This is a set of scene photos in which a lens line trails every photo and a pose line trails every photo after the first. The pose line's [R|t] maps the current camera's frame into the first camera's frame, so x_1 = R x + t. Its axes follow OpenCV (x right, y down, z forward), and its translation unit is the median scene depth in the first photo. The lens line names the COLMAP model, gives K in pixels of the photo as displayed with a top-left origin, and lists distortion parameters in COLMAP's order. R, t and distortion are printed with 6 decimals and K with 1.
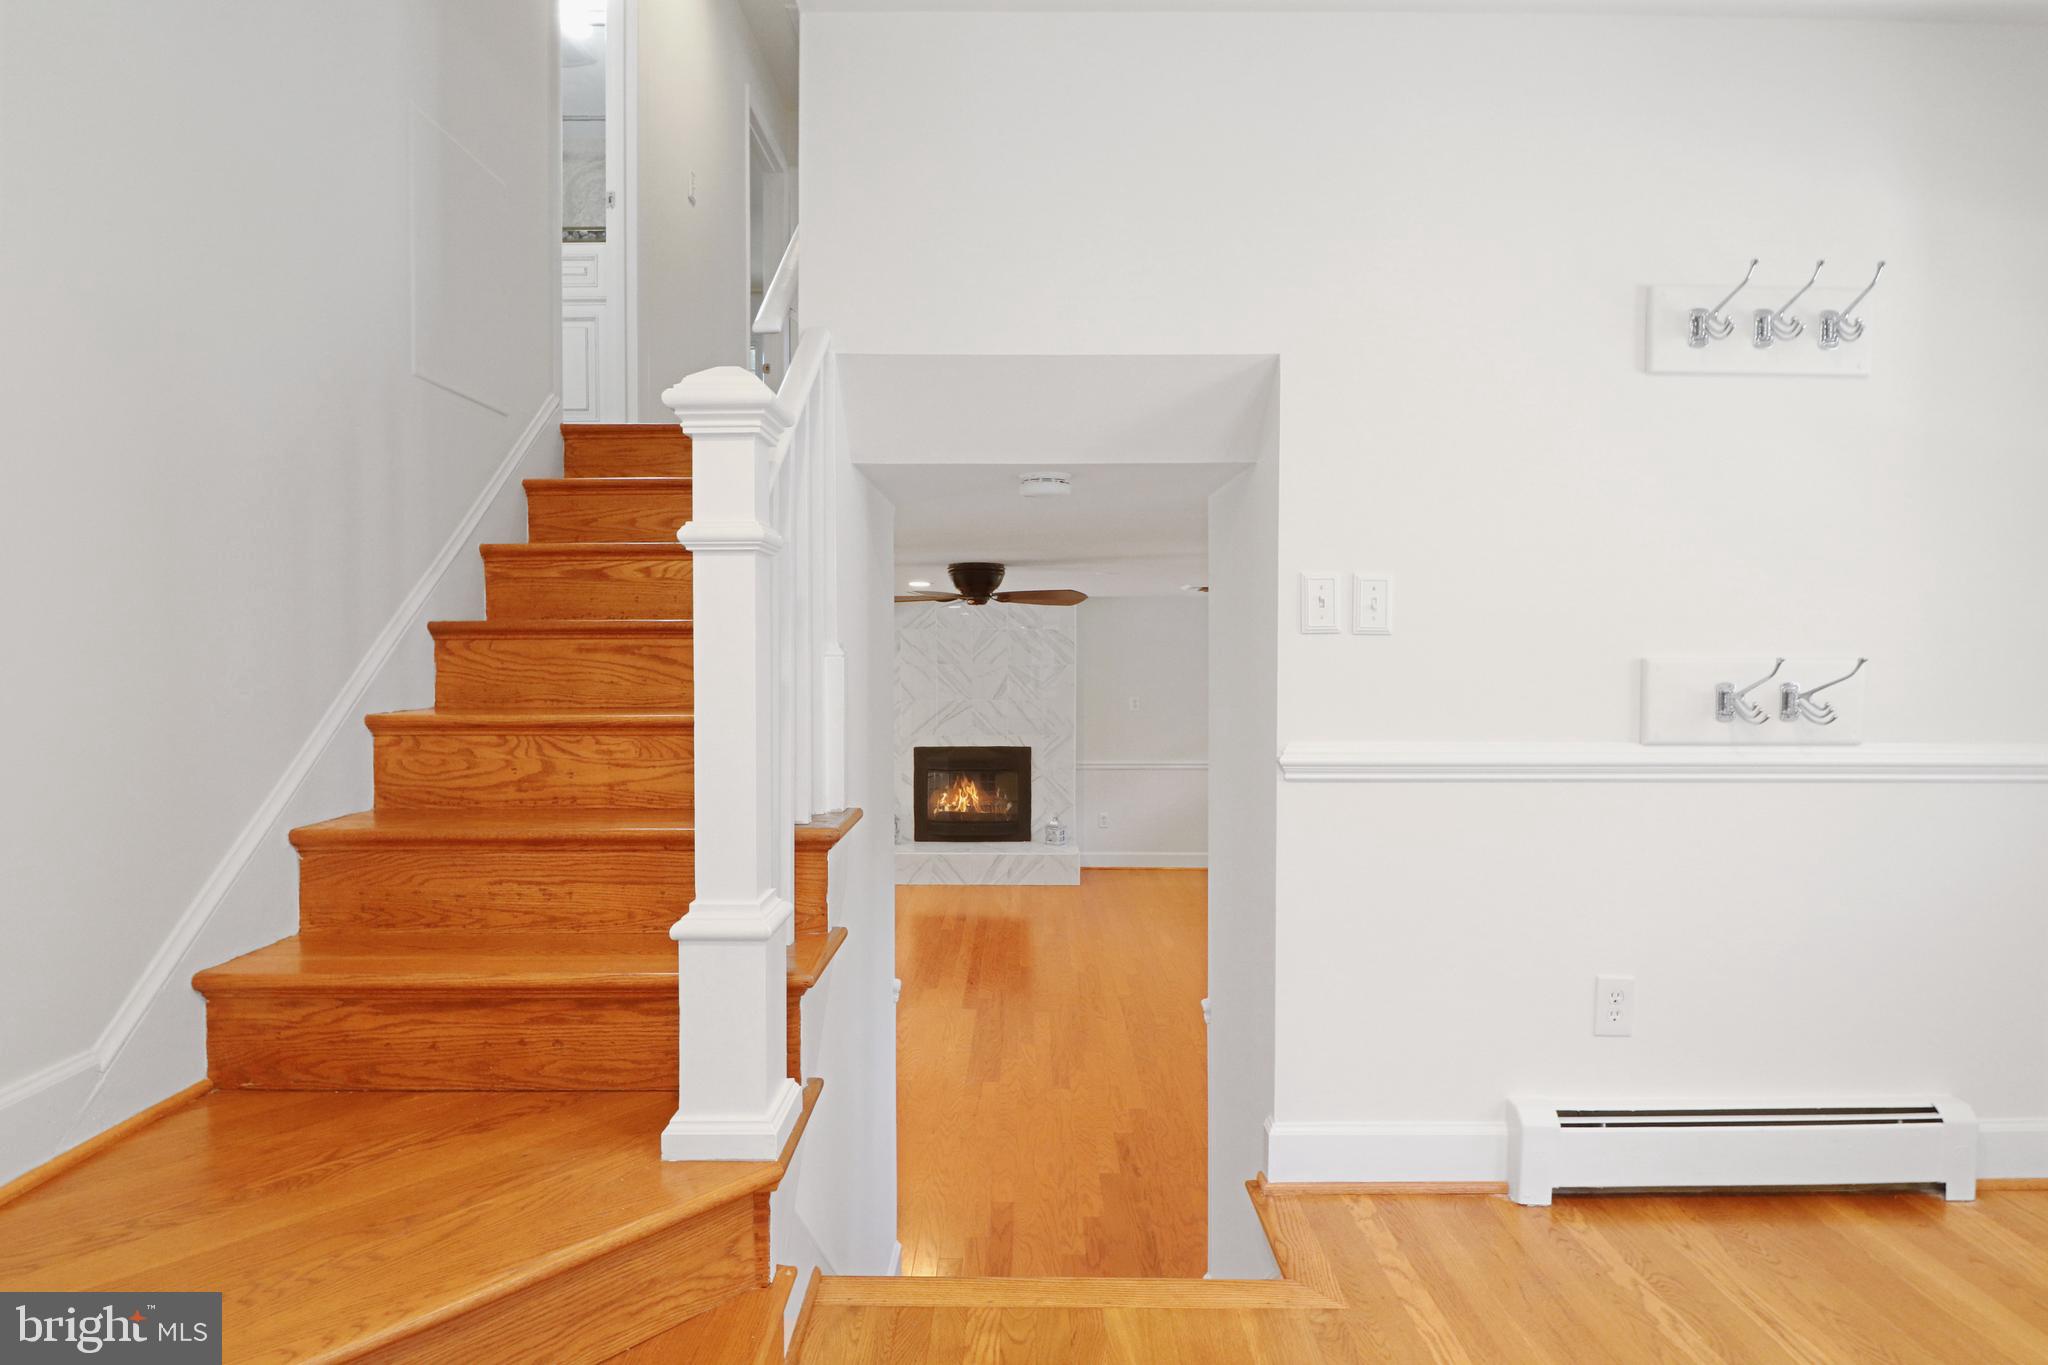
lens RADIAL K [[1039.3, 0, 1015.3], [0, 1039.3, 674.2], [0, 0, 1]] dist [0.000277, -0.001944]
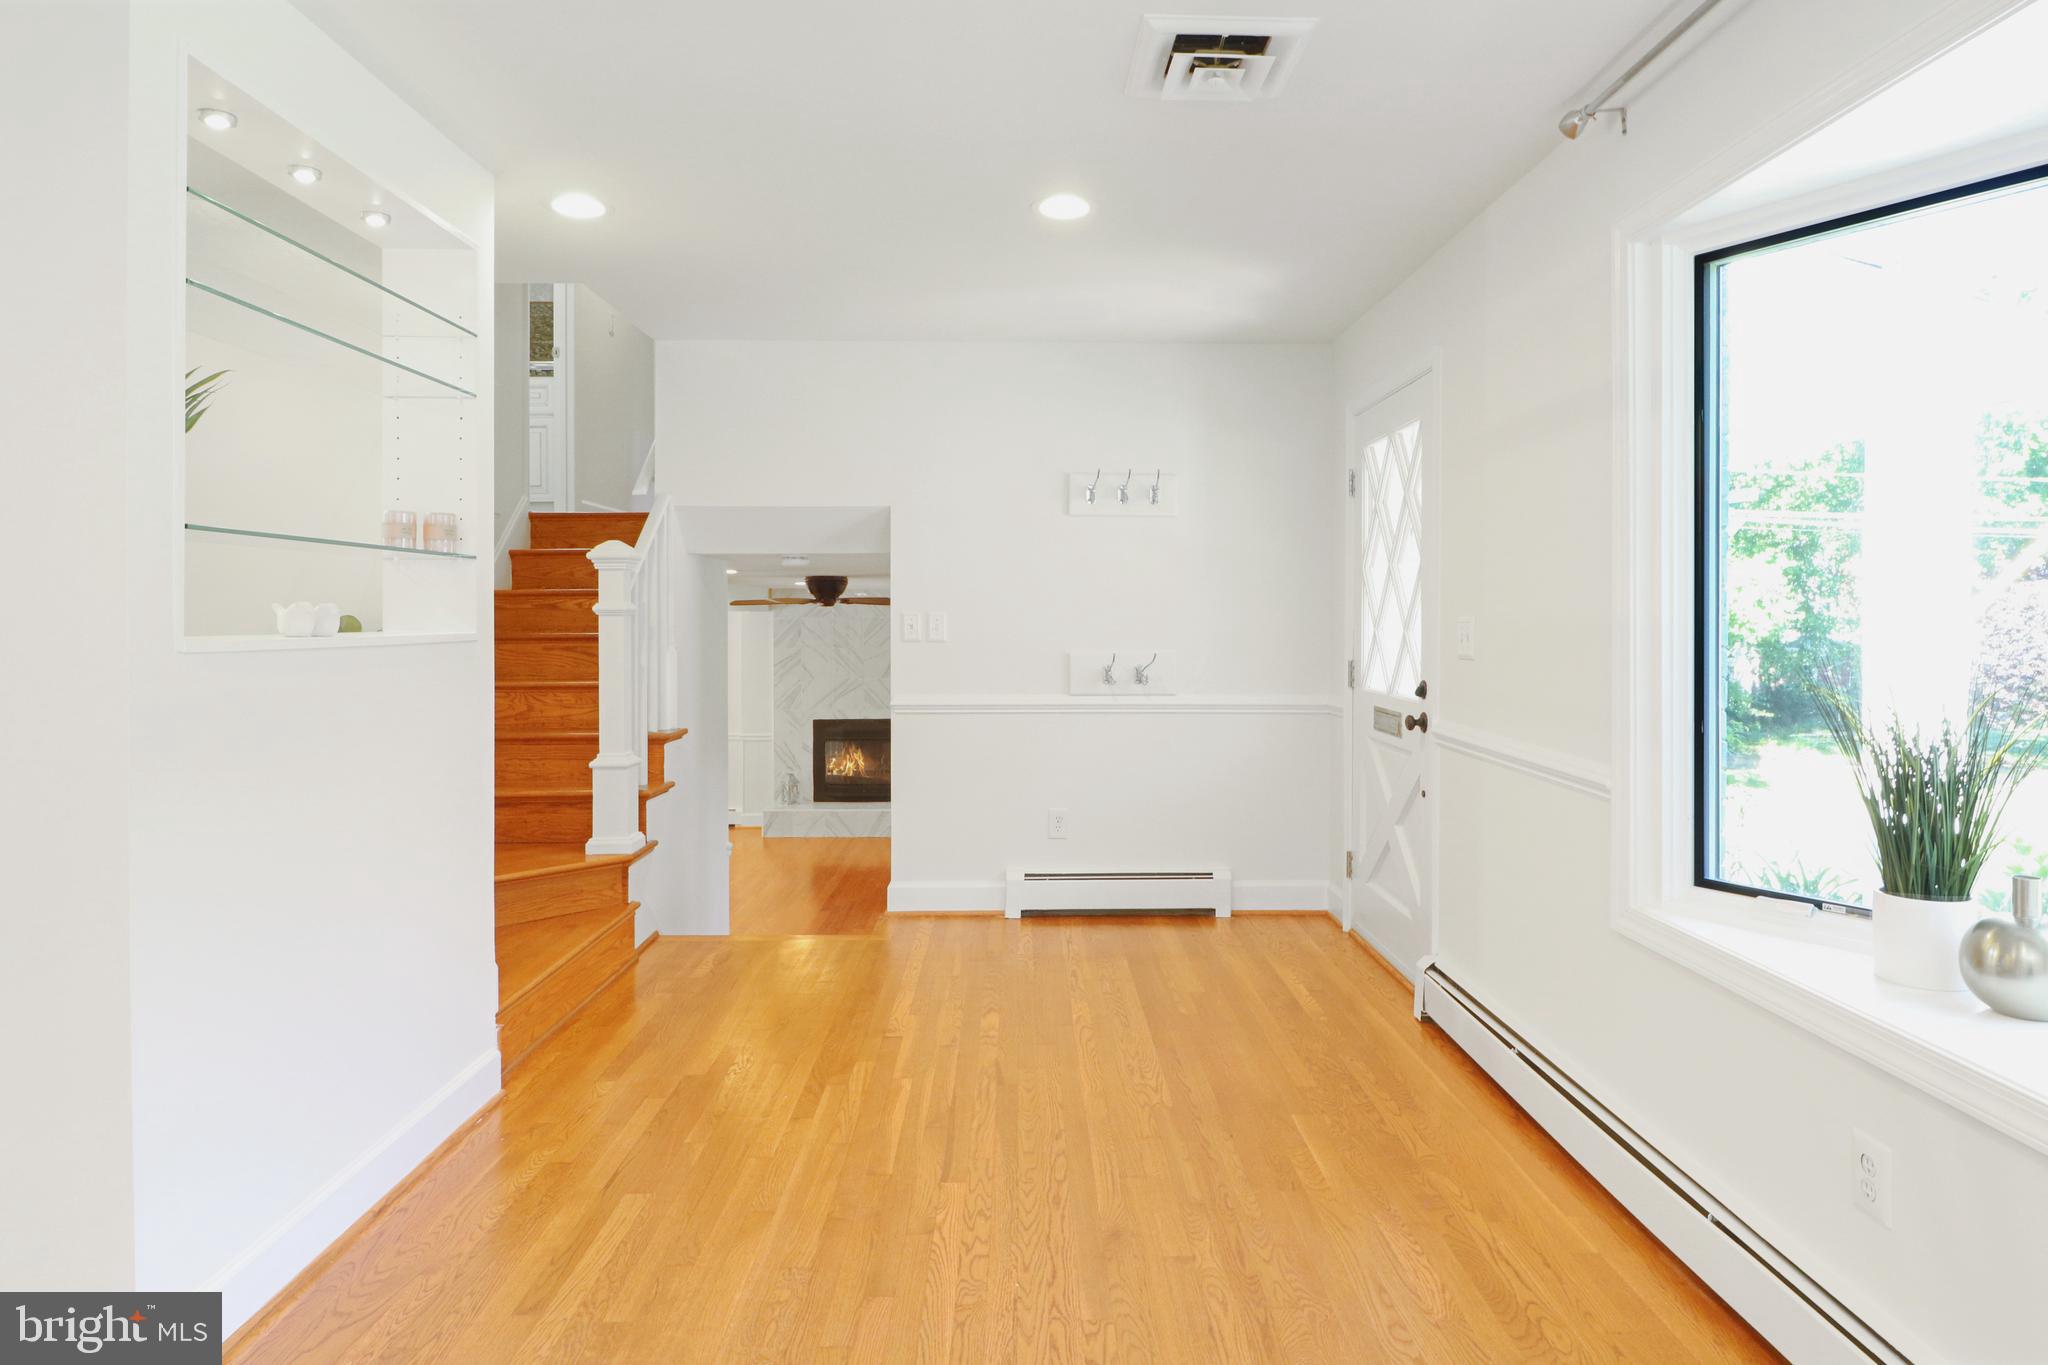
lens RADIAL K [[1215.0, 0, 1033.2], [0, 1215.0, 631.5], [0, 0, 1]] dist [0.008780, 0.000545]
pose [[0.999835, -0.001067, 0.018120, 0.487266], [0.001362, 0.999866, -0.016299, -0.019626], [-0.018100, 0.016321, 0.999703, -1.391963]]
